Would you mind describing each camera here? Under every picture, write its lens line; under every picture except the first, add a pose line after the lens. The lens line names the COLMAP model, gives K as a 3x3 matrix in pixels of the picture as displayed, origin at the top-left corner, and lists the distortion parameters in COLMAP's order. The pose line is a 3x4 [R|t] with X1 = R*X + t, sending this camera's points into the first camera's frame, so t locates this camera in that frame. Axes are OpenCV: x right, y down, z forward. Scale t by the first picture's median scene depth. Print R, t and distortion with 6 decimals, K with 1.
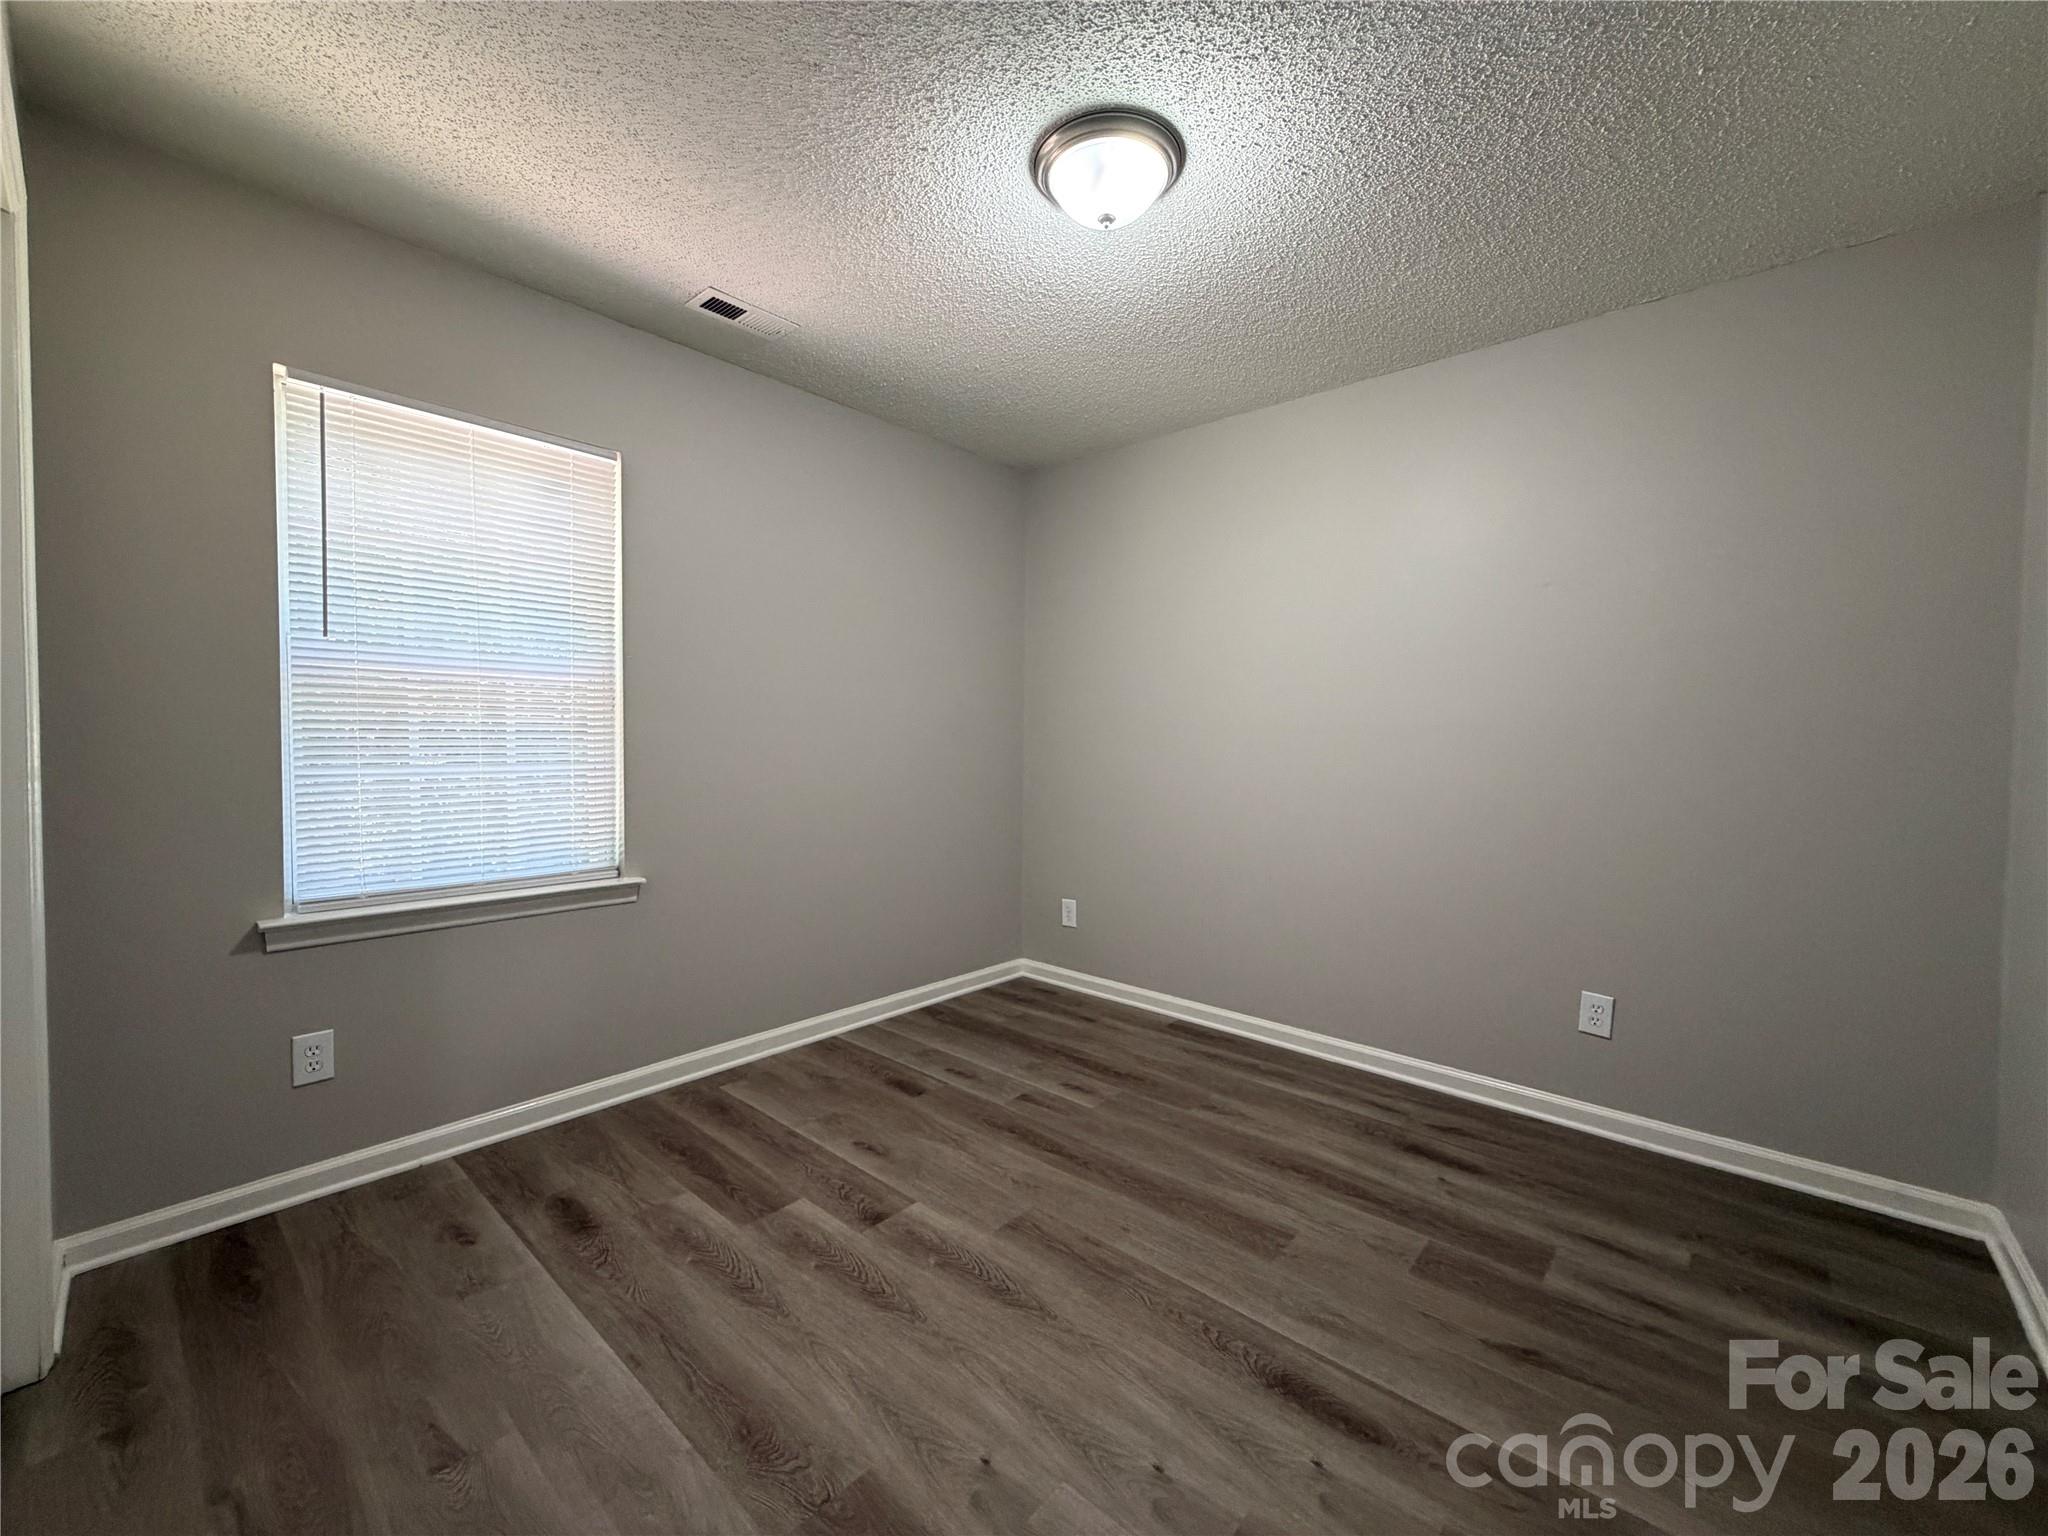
lens RADIAL K [[820.1, 0, 1019.4], [0, 820.1, 765.9], [0, 0, 1]] dist [0.000186, 0.000051]
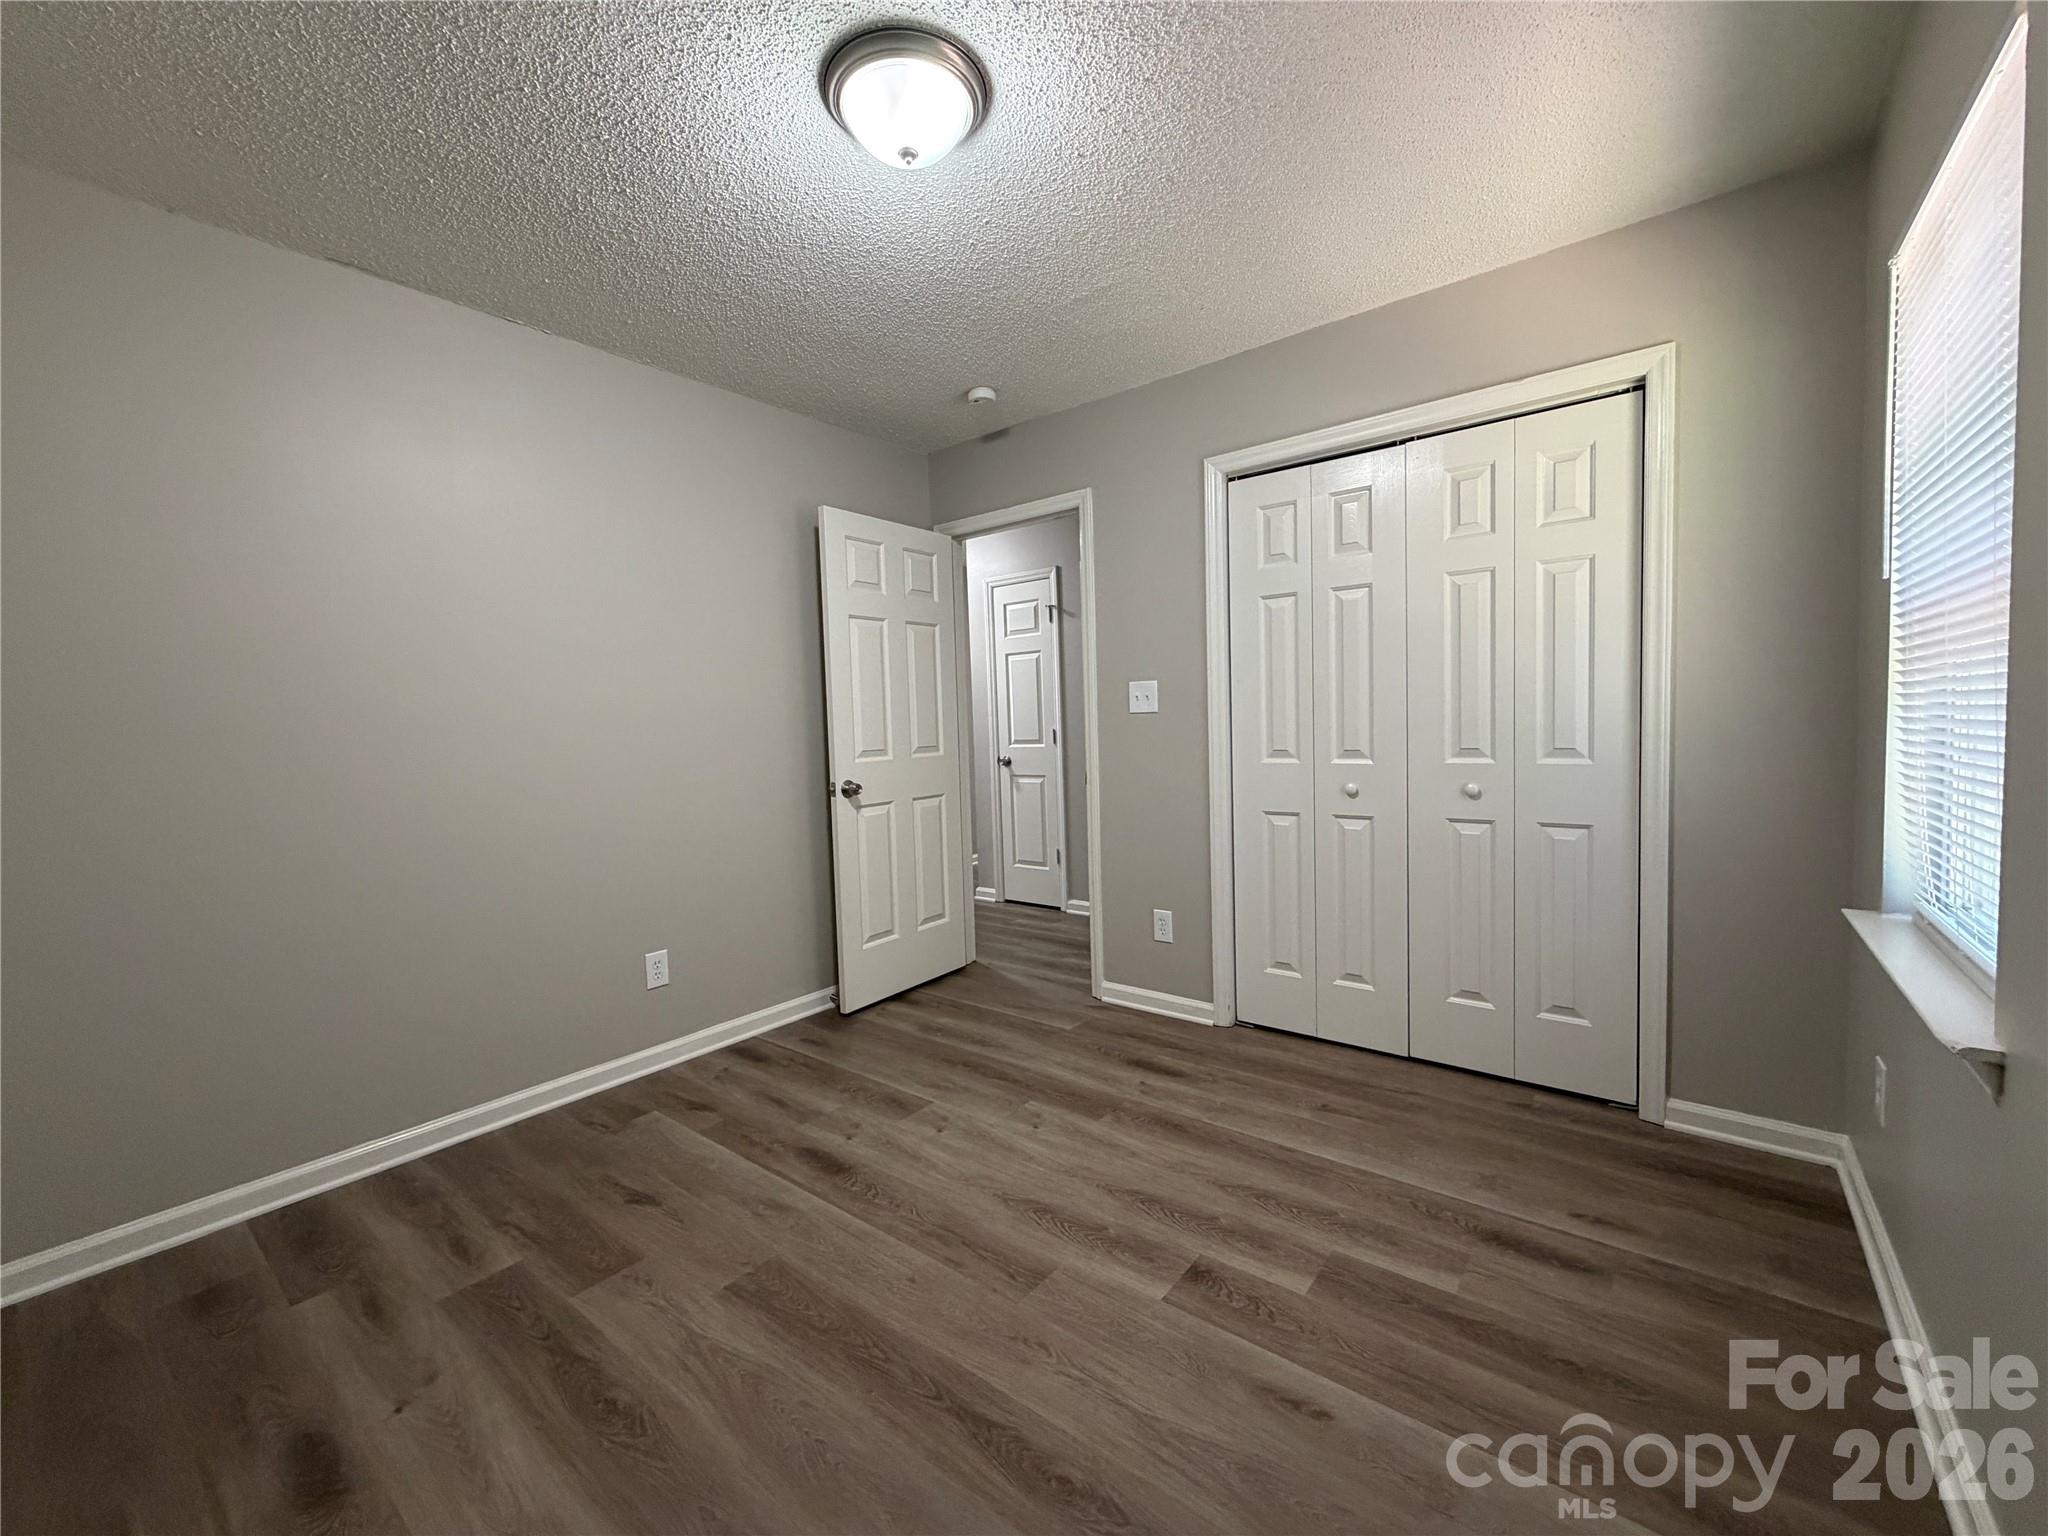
lens RADIAL K [[820.1, 0, 1019.4], [0, 820.1, 765.9], [0, 0, 1]] dist [0.000186, 0.000051]
pose [[-0.998509, 0.025482, -0.048267, 0.043262], [0.021385, 0.996273, 0.083568, -0.064883], [0.050217, 0.082411, -0.995332, 1.913923]]
